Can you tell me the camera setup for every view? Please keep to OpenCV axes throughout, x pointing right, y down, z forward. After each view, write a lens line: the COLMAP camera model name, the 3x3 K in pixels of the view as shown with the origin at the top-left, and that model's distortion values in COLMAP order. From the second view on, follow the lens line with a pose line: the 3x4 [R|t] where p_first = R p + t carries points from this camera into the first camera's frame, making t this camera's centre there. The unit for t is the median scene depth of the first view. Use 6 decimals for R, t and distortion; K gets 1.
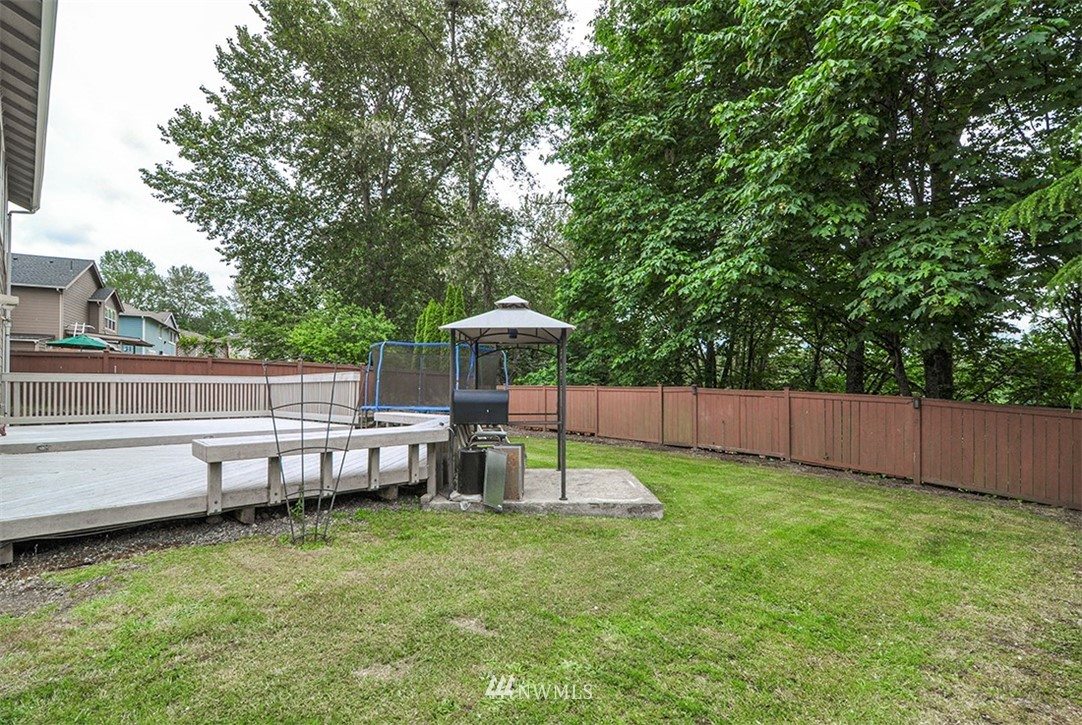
lens RADIAL K [[511.2, 0, 541.4], [0, 511.2, 377.5], [0, 0, 1]] dist [-0.002056, -0.000344]
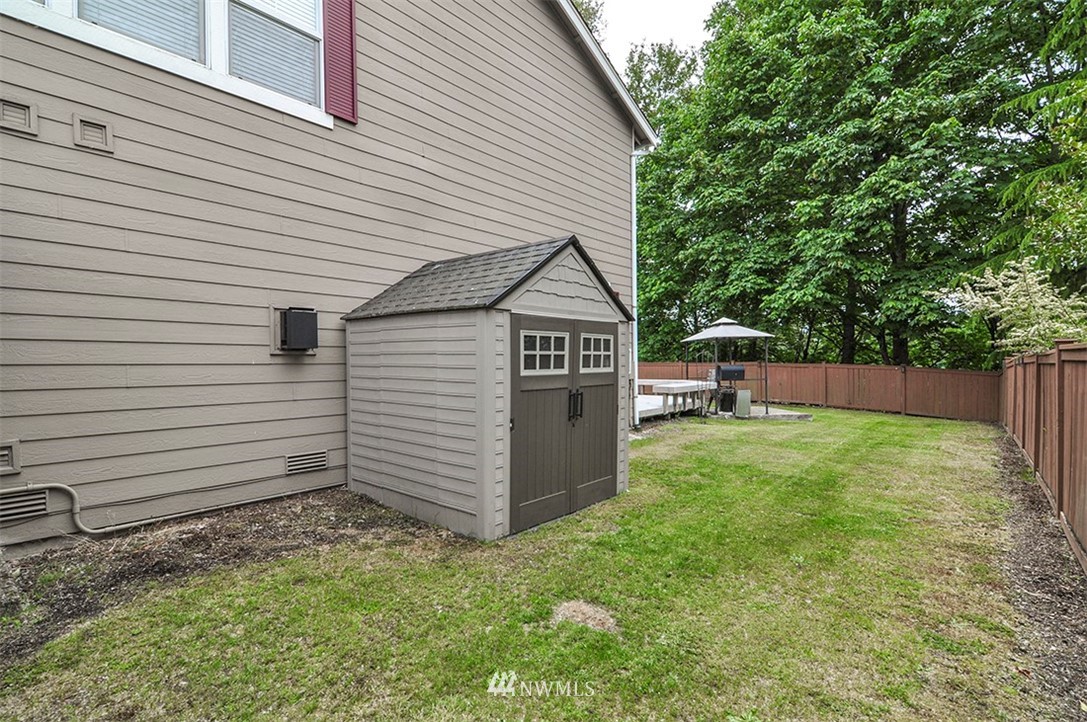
lens RADIAL K [[511.5, 0, 544.1], [0, 511.5, 366.2], [0, 0, 1]] dist [0.001999, -0.000029]
pose [[0.996312, -0.015459, 0.084406, -0.737536], [0.013601, 0.999653, 0.022542, -0.019131], [-0.084725, -0.021311, 0.996176, -0.744084]]
